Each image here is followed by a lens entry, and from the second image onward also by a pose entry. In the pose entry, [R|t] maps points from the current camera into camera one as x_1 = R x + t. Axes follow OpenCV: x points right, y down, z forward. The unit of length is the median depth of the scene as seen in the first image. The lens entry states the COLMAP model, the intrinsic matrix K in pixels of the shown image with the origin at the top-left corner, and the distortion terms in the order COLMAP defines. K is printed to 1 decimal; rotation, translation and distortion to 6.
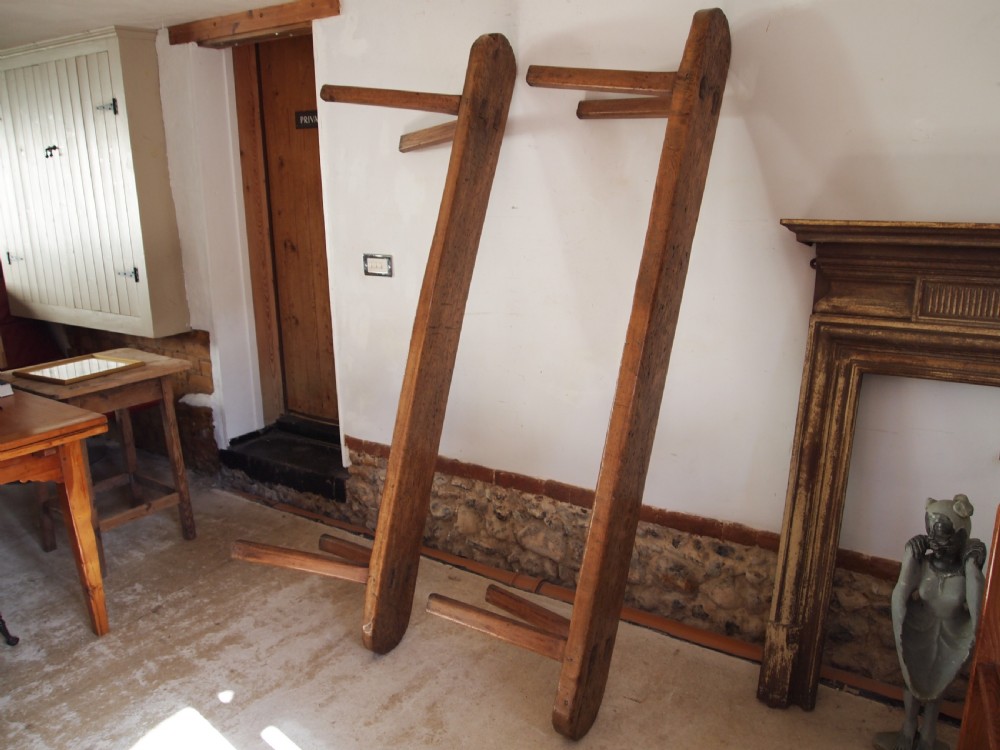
lens RADIAL K [[801.1, 0, 500.0], [0, 801.1, 375.0], [0, 0, 1]] dist [-0.048321, 0.003163]
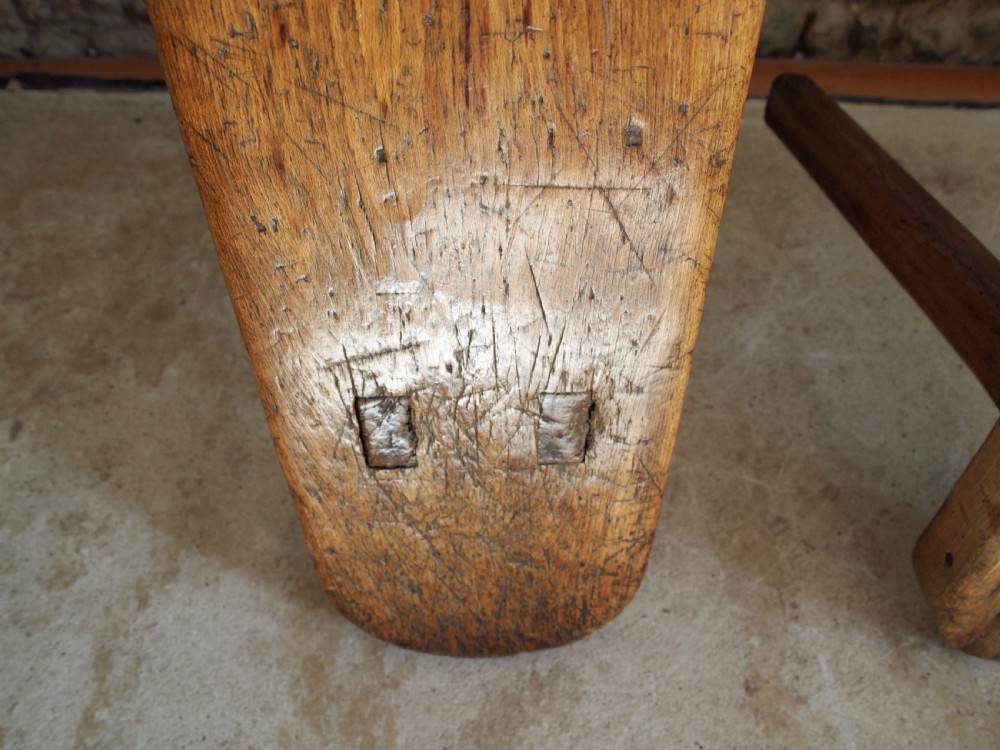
lens RADIAL K [[779.5, 0, 500.0], [0, 779.5, 375.0], [0, 0, 1]] dist [-0.048253, 0.001871]
pose [[0.827980, -0.443739, 0.342848, -0.206759], [0.105195, 0.723458, 0.682307, 0.124586], [-0.550803, -0.528871, 0.645688, 0.795052]]
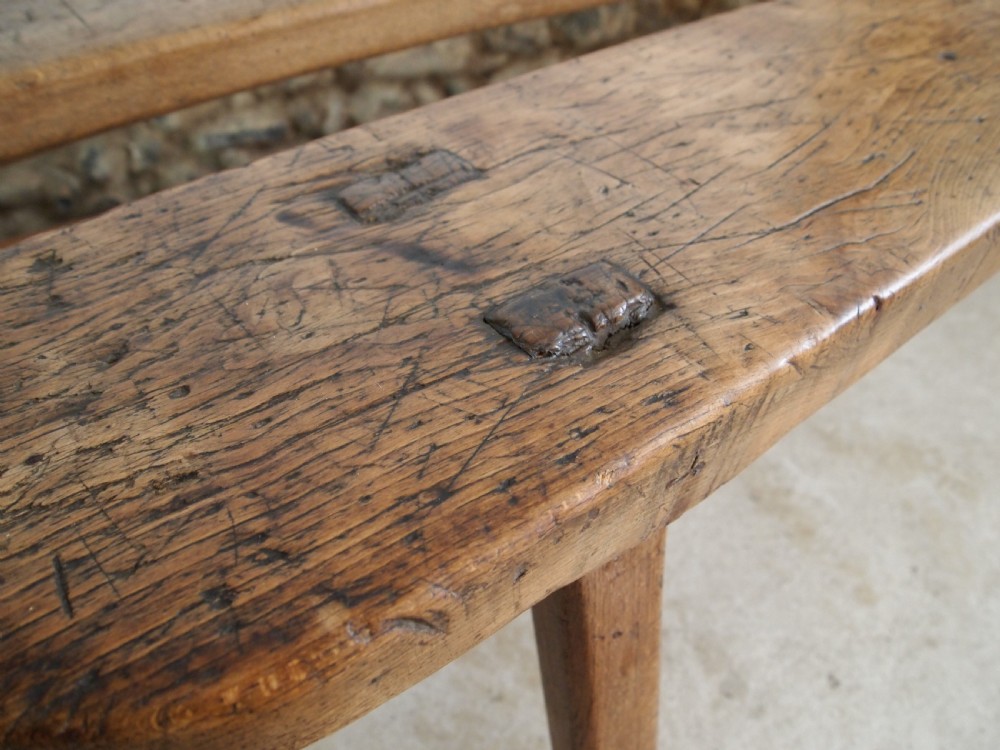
lens RADIAL K [[779.5, 0, 500.0], [0, 779.5, 375.0], [0, 0, 1]] dist [-0.048253, 0.001871]
pose [[0.476947, -0.609440, 0.633328, -0.313479], [0.183629, 0.773757, 0.606284, 0.115372], [-0.859536, -0.172868, 0.480952, 0.800111]]
